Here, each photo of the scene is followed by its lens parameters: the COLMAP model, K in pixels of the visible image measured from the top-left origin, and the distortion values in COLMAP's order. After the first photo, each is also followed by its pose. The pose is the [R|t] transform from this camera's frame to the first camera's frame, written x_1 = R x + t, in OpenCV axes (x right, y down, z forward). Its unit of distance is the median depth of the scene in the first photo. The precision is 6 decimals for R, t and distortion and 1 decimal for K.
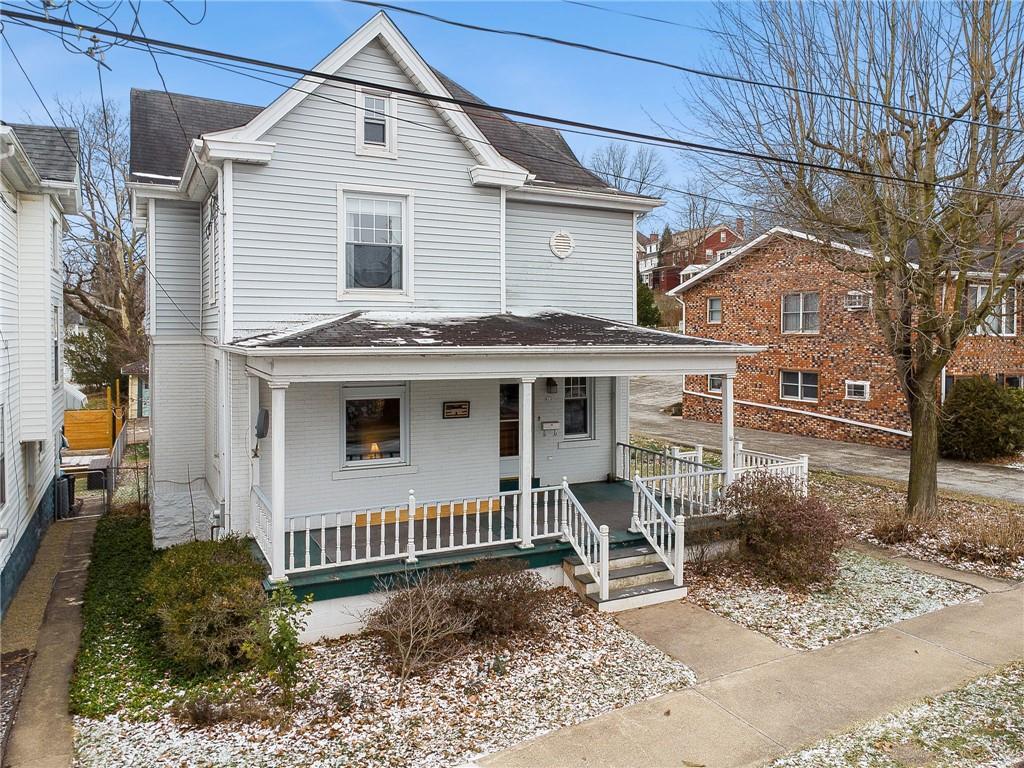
lens RADIAL K [[753.2, 0, 512.2], [0, 753.2, 383.7], [0, 0, 1]] dist [0.009452, -0.007124]
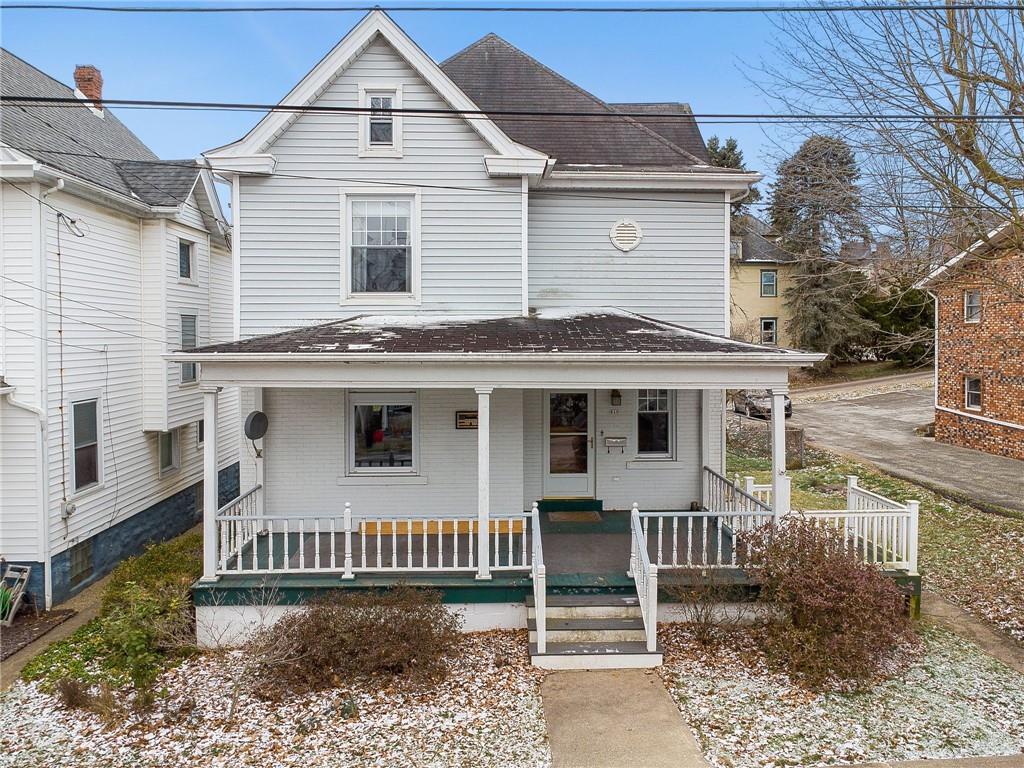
lens RADIAL K [[753.2, 0, 511.3], [0, 753.2, 380.6], [0, 0, 1]] dist [0.009452, -0.007124]
pose [[0.907452, 0.021663, -0.419597, 0.403194], [-0.024740, 0.999692, -0.001893, -0.014917], [0.419427, 0.012098, 0.907709, 0.196627]]
